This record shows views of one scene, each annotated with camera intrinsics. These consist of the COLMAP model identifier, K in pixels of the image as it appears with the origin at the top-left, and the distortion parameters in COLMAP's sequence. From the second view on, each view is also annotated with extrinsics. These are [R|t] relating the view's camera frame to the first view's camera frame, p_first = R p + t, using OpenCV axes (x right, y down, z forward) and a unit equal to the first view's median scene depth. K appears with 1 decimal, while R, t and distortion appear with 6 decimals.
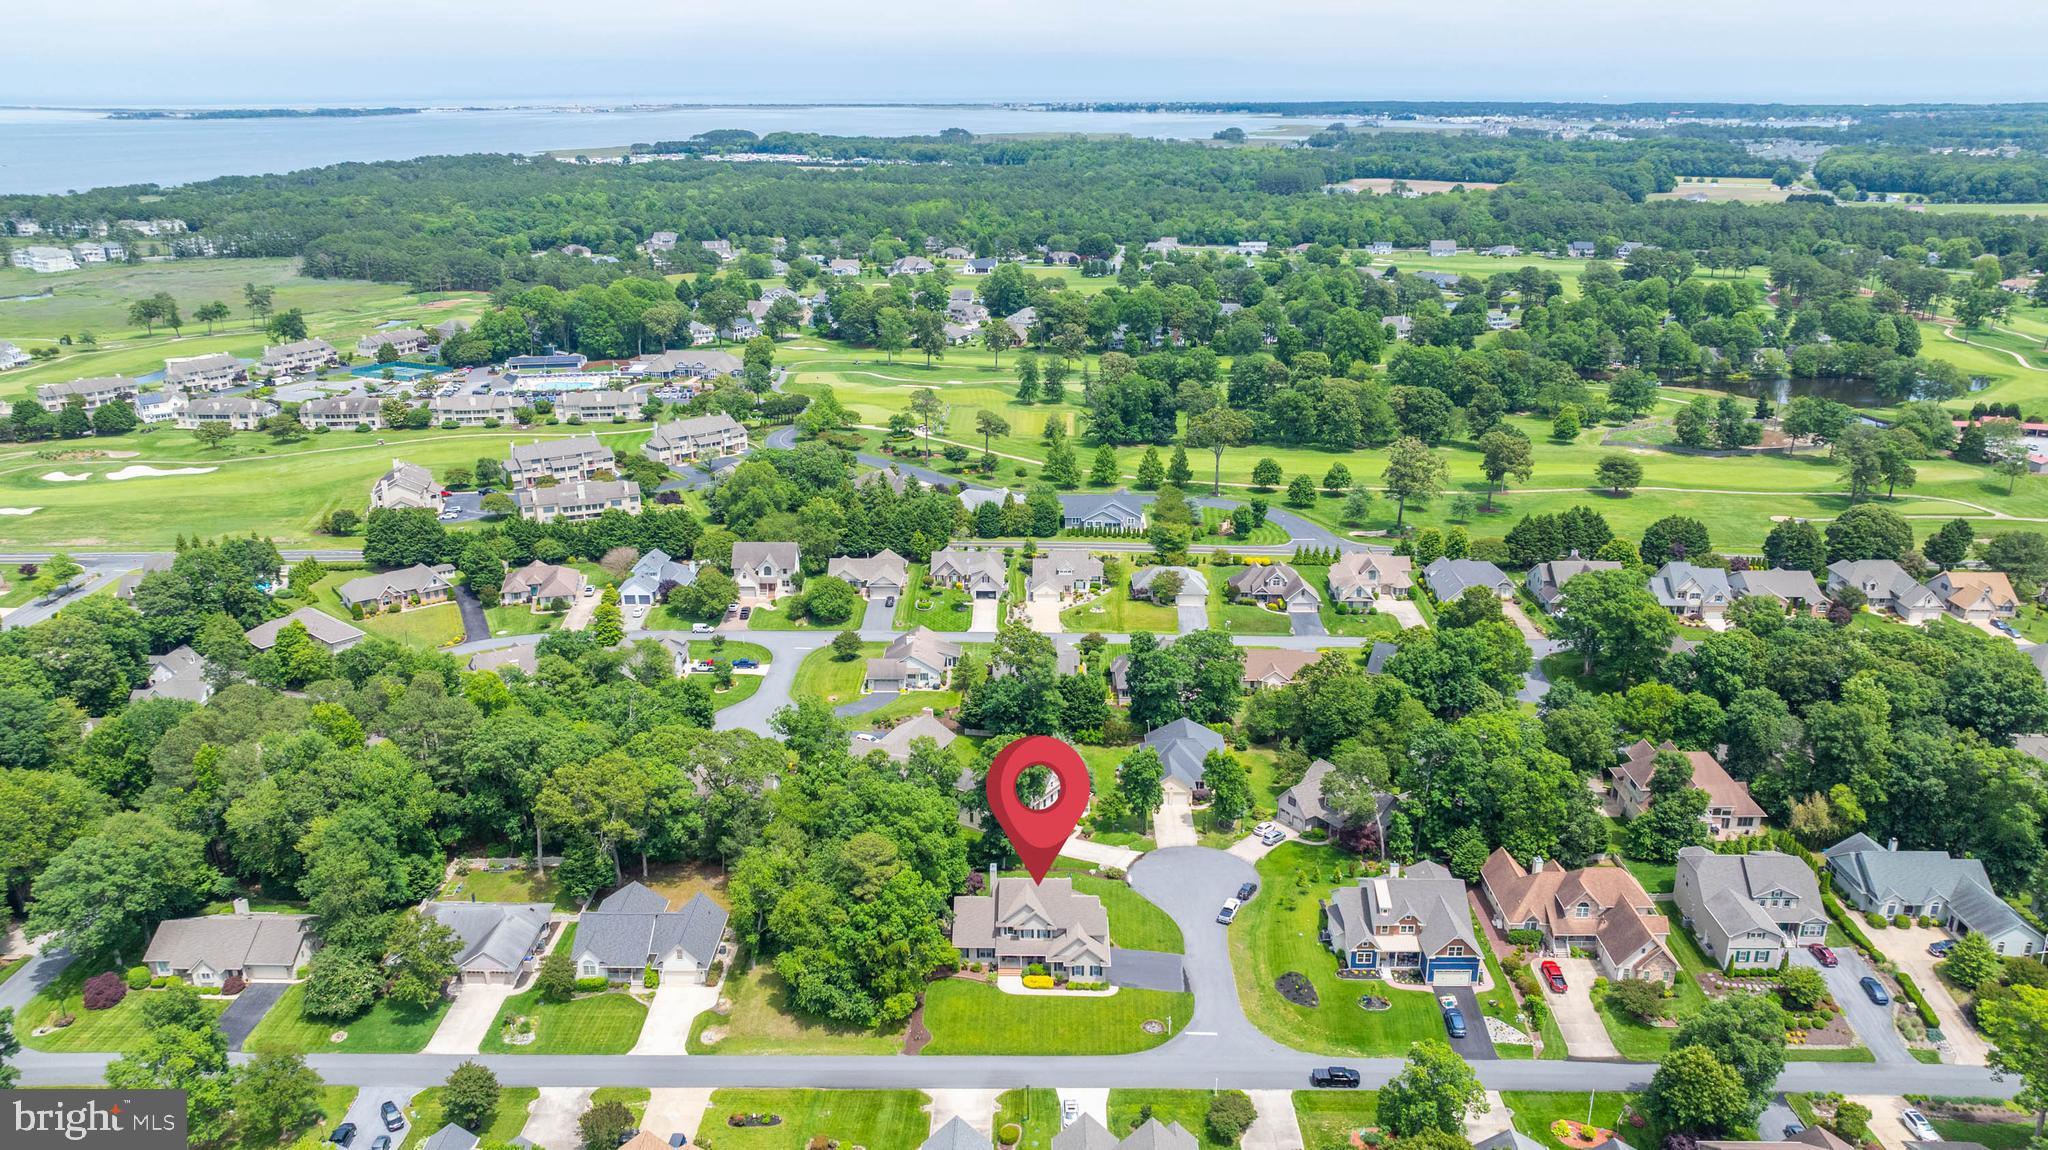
lens RADIAL K [[1455.4, 0, 1011.0], [0, 1455.4, 581.4], [0, 0, 1]] dist [-0.023102, 0.016761]
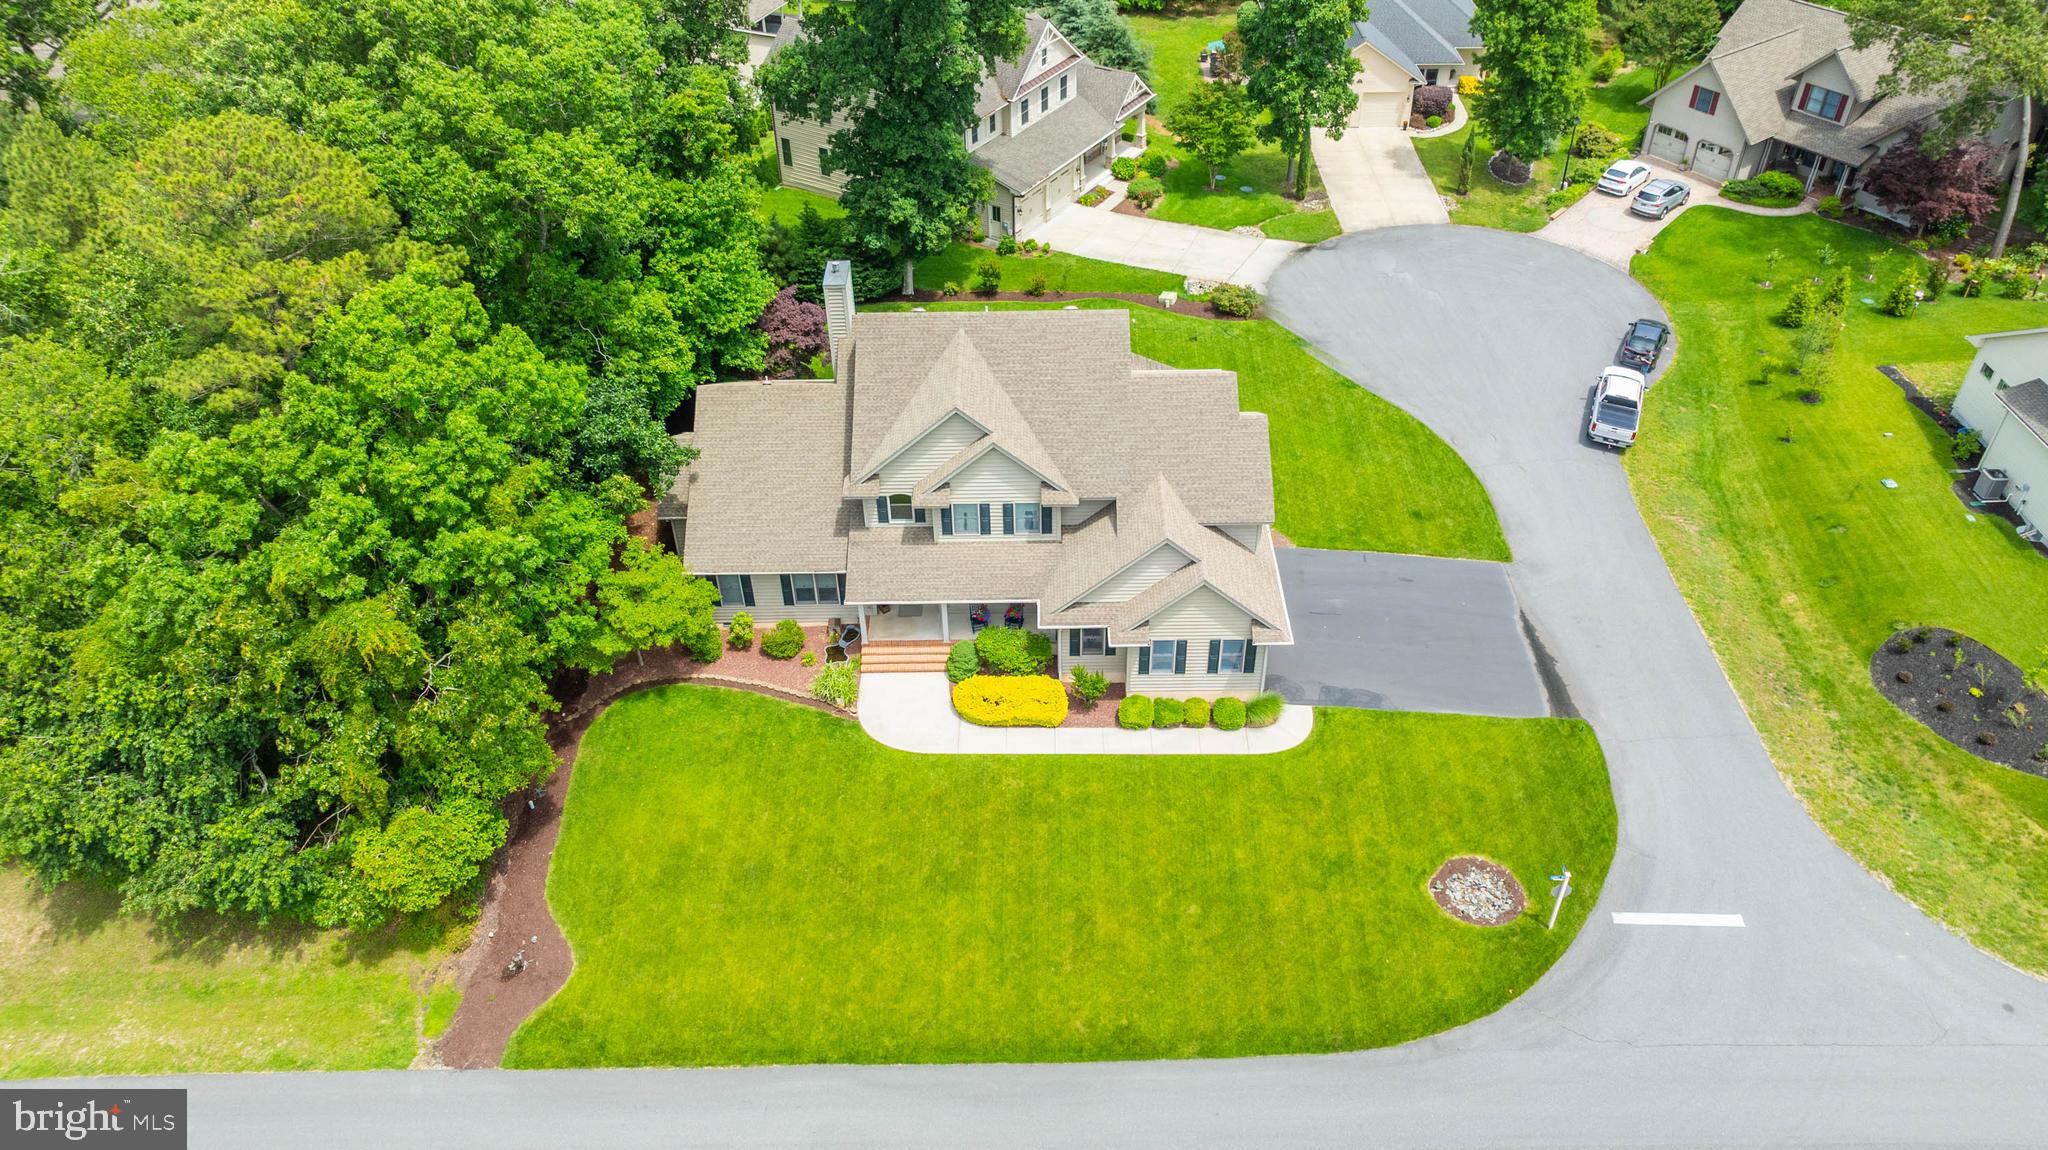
lens RADIAL K [[1455.4, 0, 1017.1], [0, 1455.4, 582.5], [0, 0, 1]] dist [-0.023102, 0.016761]
pose [[0.999634, -0.025055, 0.010236, 0.017649], [0.019800, 0.934833, 0.354535, 0.160703], [-0.018451, -0.354202, 0.934987, 0.753150]]
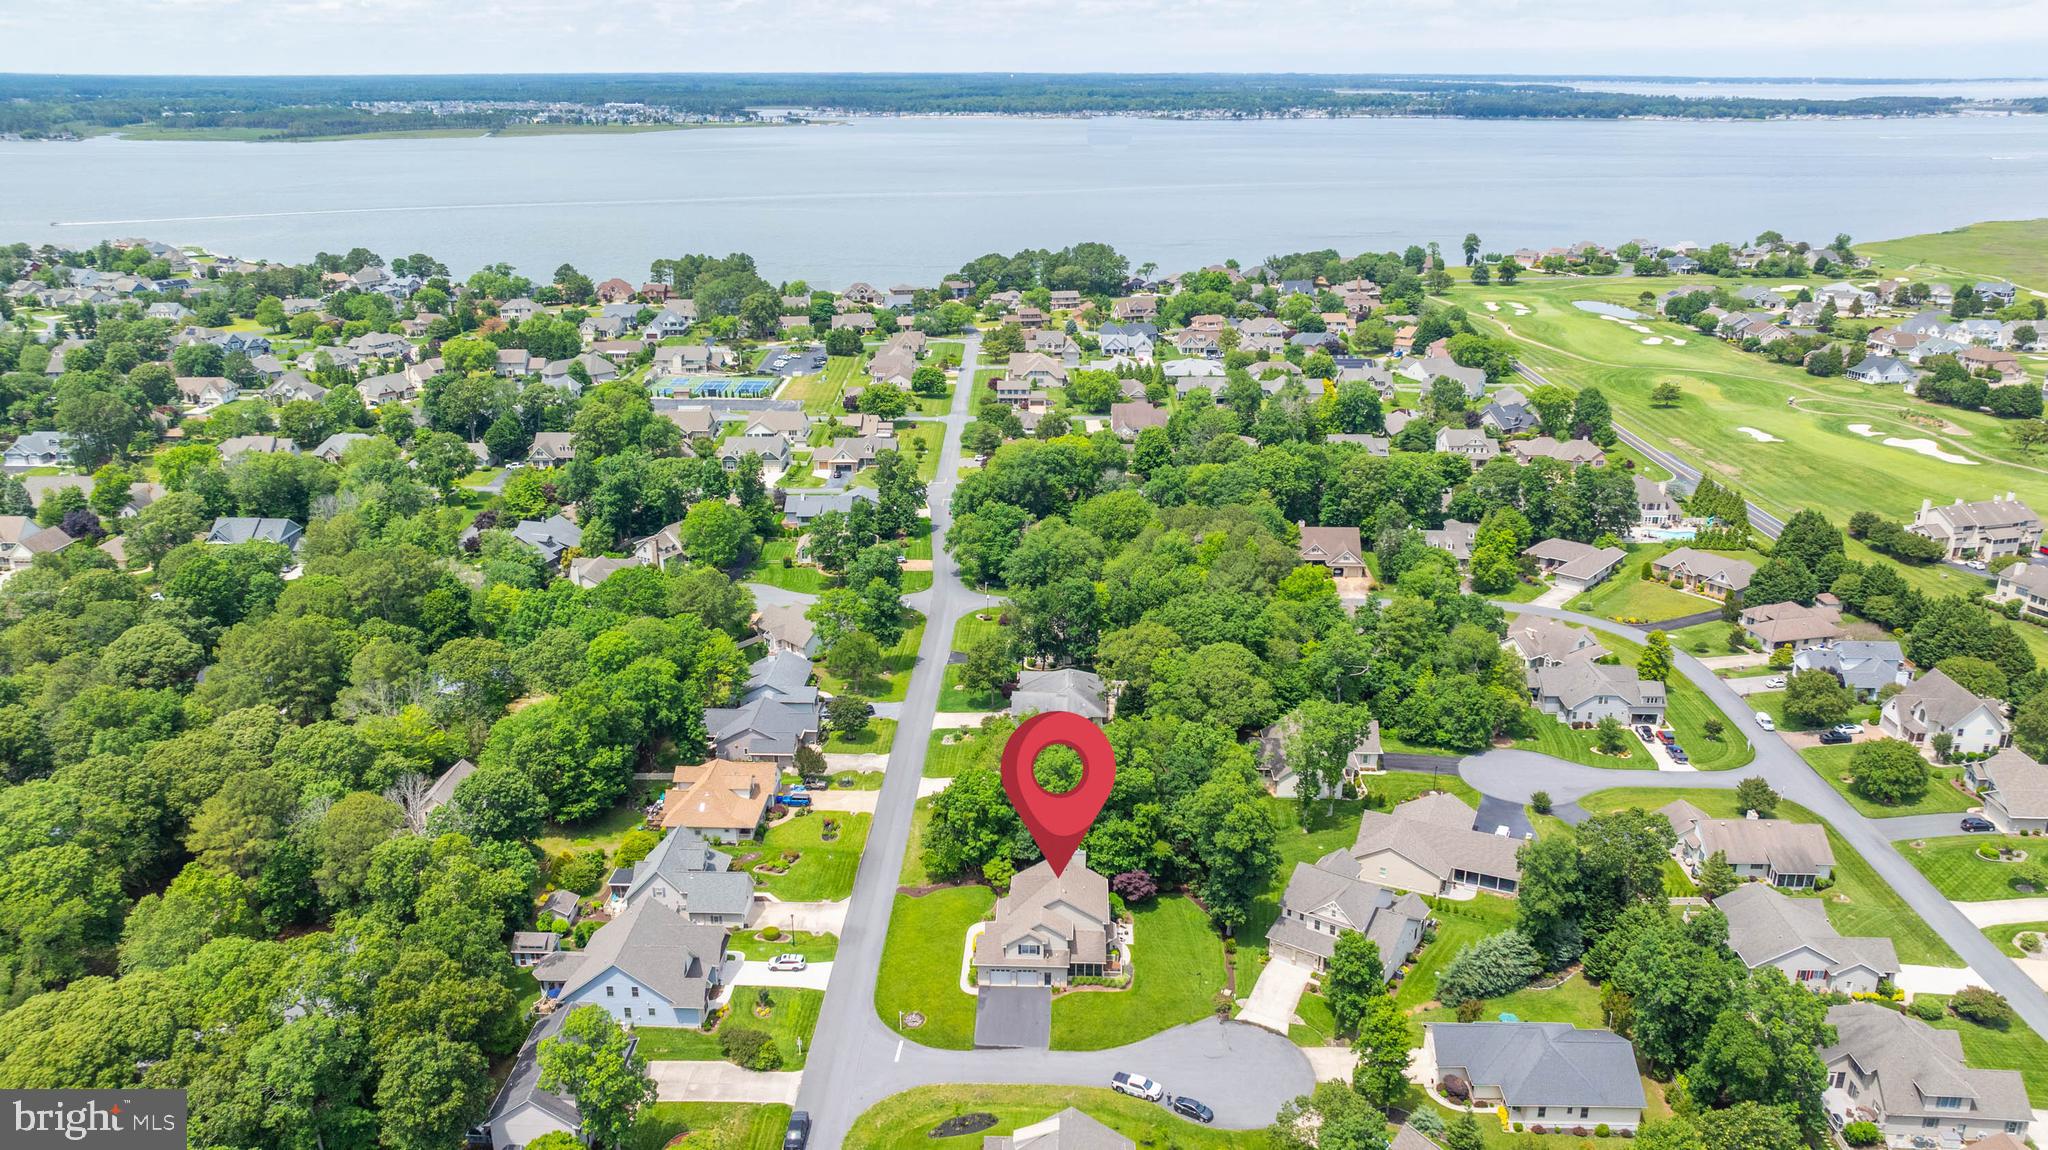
lens RADIAL K [[1455.4, 0, 1024.9], [0, 1455.4, 573.6], [0, 0, 1]] dist [-0.023102, 0.016761]
pose [[-0.008686, 0.328877, -0.944333, 0.863246], [-0.320629, 0.893591, 0.314154, -0.266765], [0.947165, 0.305509, 0.097685, 0.846212]]
